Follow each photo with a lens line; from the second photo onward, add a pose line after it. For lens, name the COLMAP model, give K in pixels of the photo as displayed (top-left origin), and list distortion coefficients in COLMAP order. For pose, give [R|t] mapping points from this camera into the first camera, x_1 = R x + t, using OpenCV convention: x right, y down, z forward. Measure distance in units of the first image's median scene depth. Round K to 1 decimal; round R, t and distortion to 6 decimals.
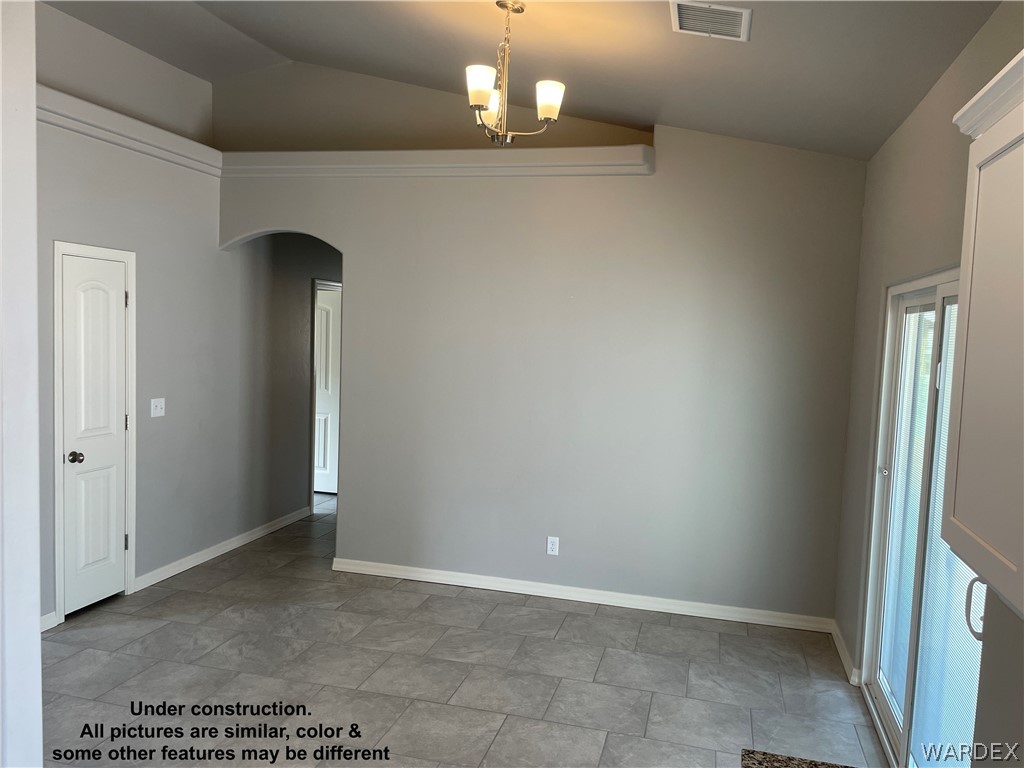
lens RADIAL K [[781.4, 0, 516.3], [0, 781.4, 387.6], [0, 0, 1]] dist [0.076676, -0.099506]
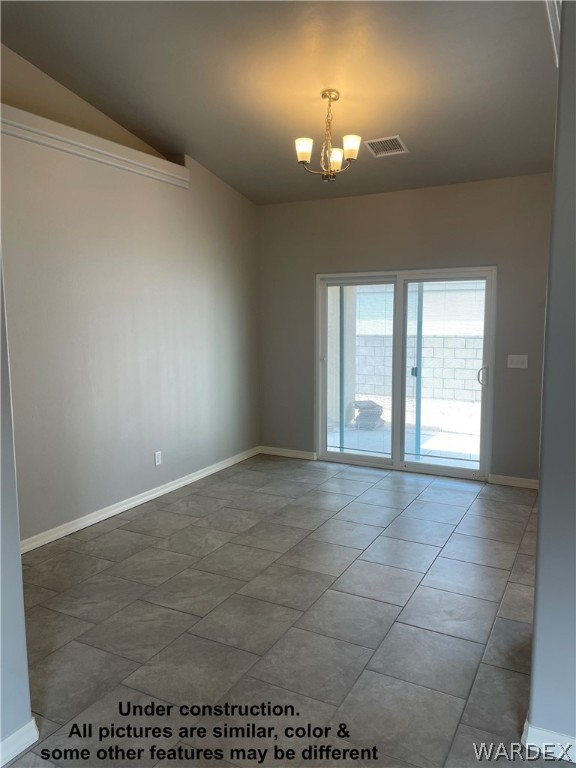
lens RADIAL K [[586.1, 0, 288.6], [0, 586.1, 384.4], [0, 0, 1]] dist [0.076676, -0.099506]
pose [[0.236059, -0.160262, 0.958432, -0.966980], [0.095541, 0.985355, 0.141233, -0.049705], [-0.967031, 0.058230, 0.247913, 0.601996]]
